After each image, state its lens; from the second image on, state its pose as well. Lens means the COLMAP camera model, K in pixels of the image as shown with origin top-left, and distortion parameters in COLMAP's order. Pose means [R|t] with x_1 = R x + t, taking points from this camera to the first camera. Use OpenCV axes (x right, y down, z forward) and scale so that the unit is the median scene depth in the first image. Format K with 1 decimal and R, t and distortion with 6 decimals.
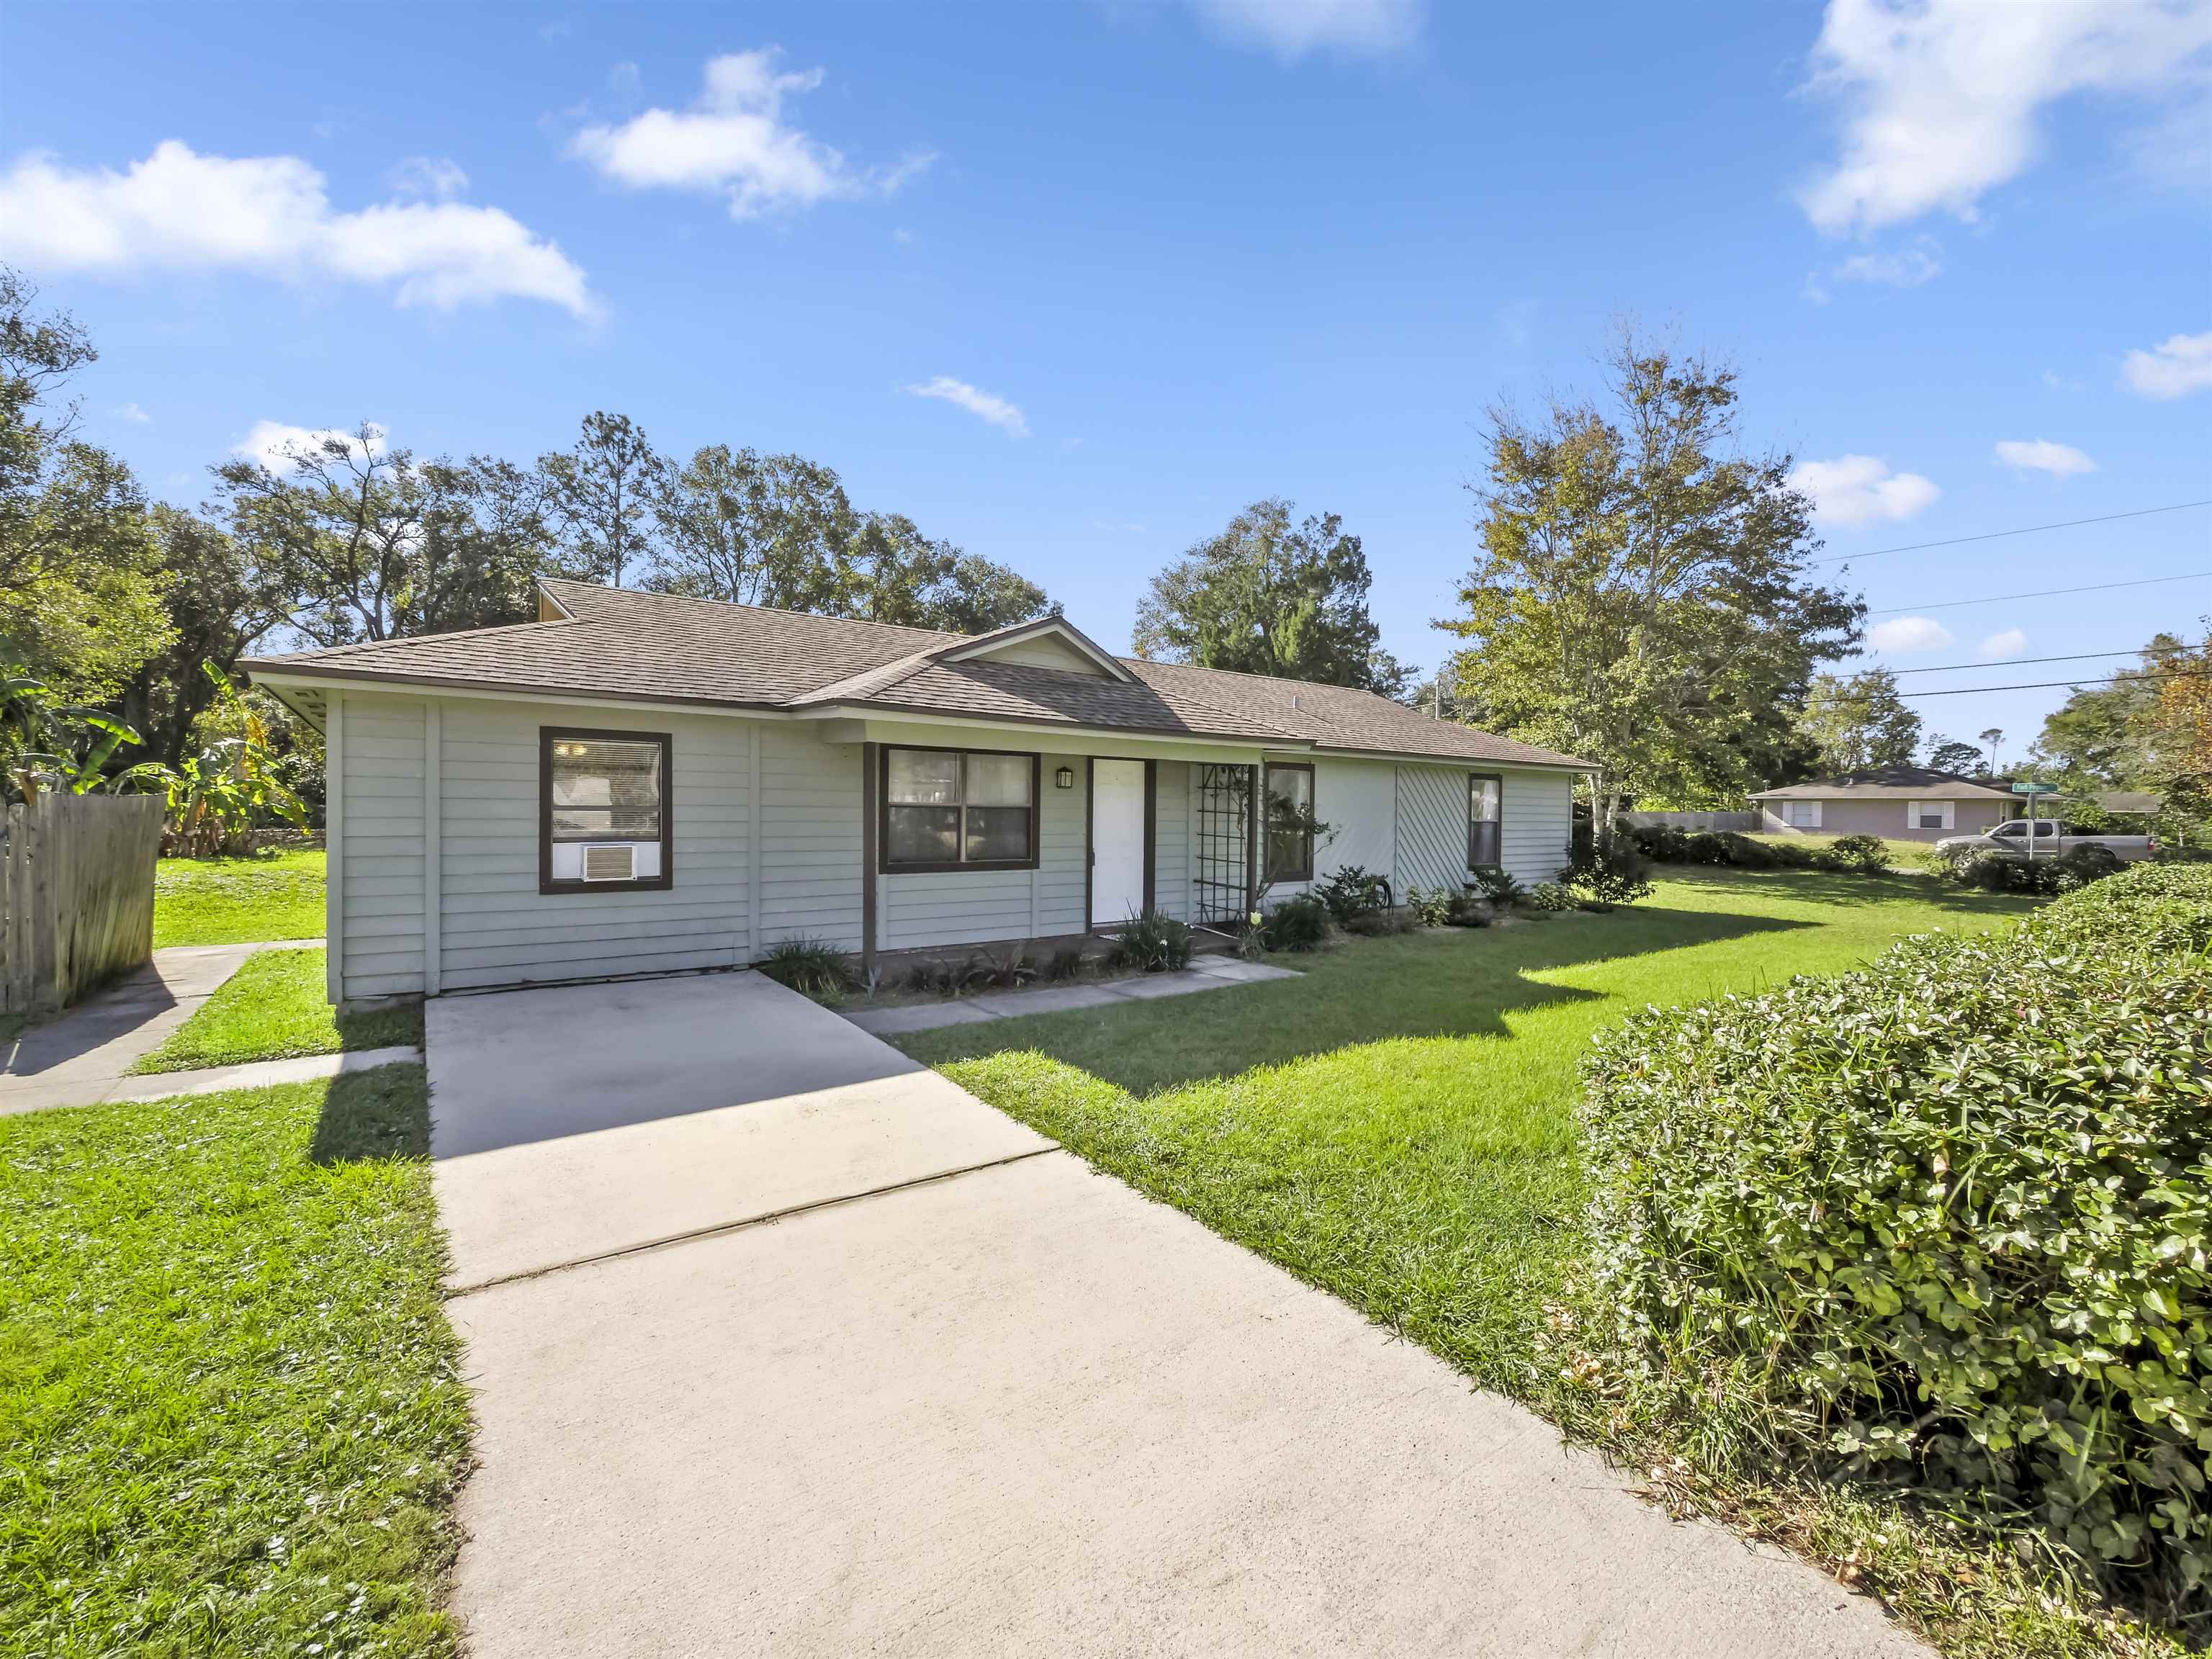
lens RADIAL K [[936.1, 0, 1109.2], [0, 936.1, 823.1], [0, 0, 1]] dist [-0.006425, 0.000192]
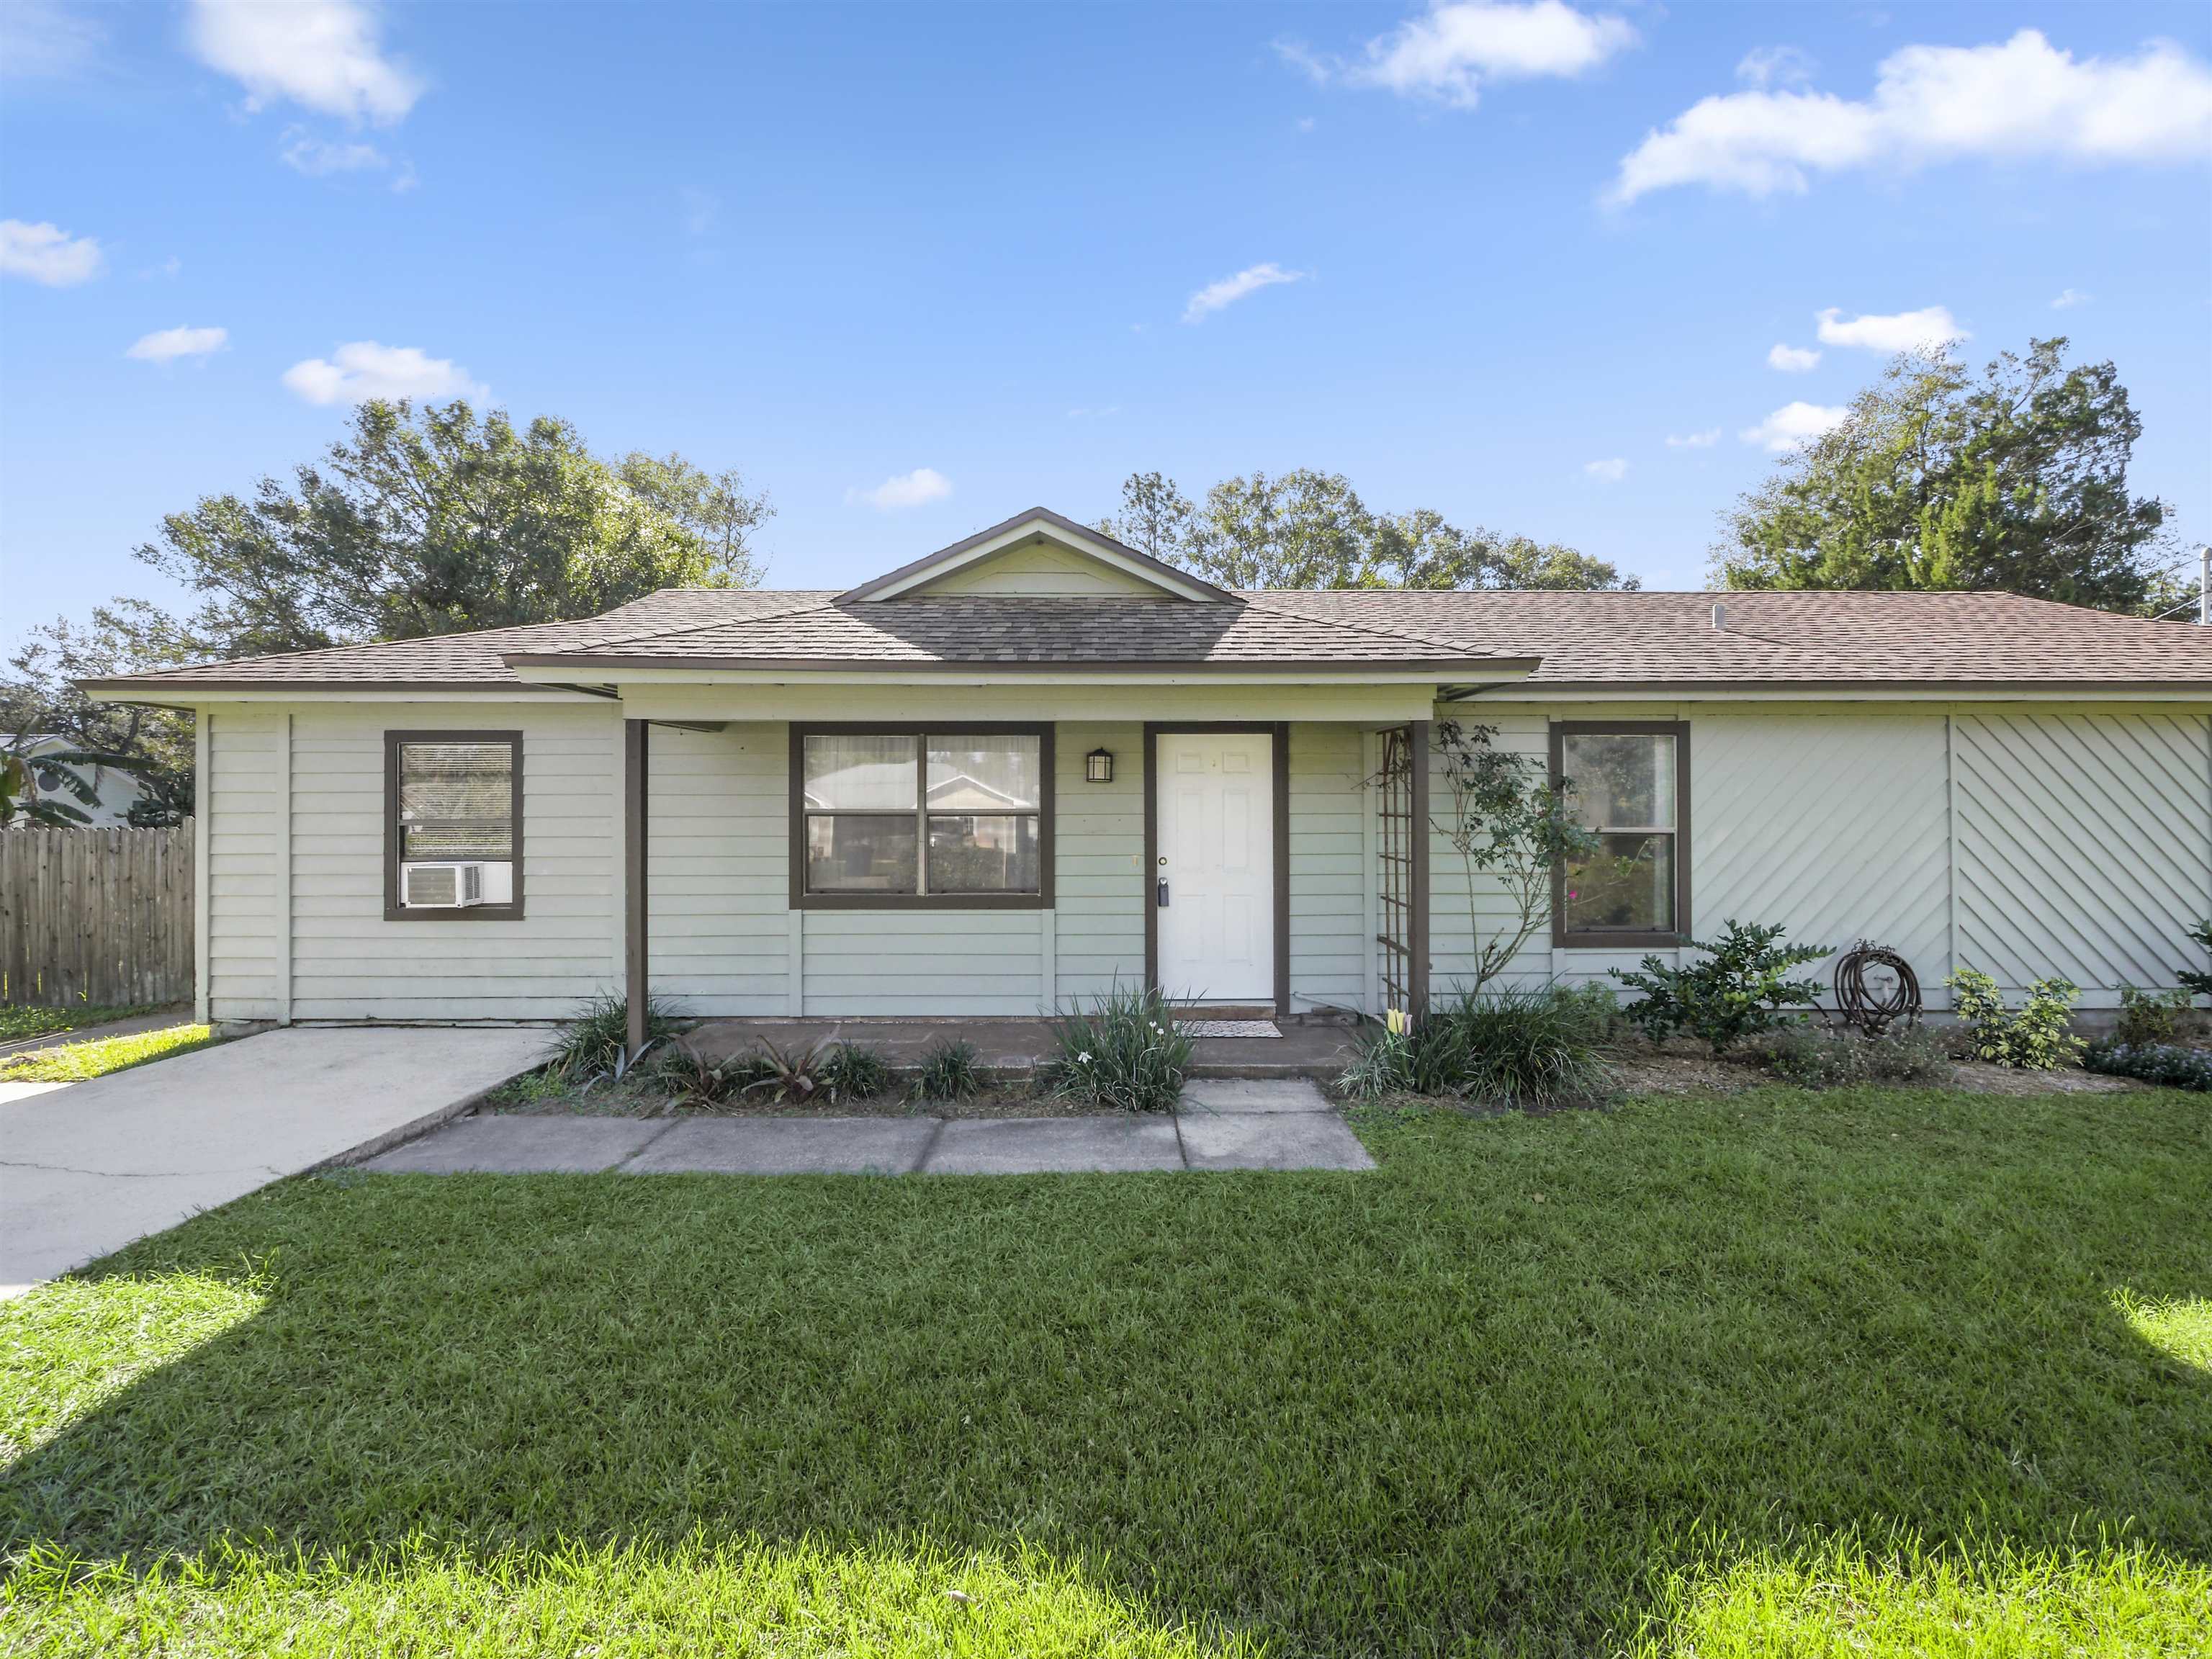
lens RADIAL K [[936.1, 0, 1109.2], [0, 936.1, 823.1], [0, 0, 1]] dist [-0.006425, 0.000192]
pose [[0.801250, -0.021180, -0.597955, 0.282290], [0.003256, 0.999513, -0.031041, 0.008403], [0.598321, 0.022925, 0.800928, 0.421960]]
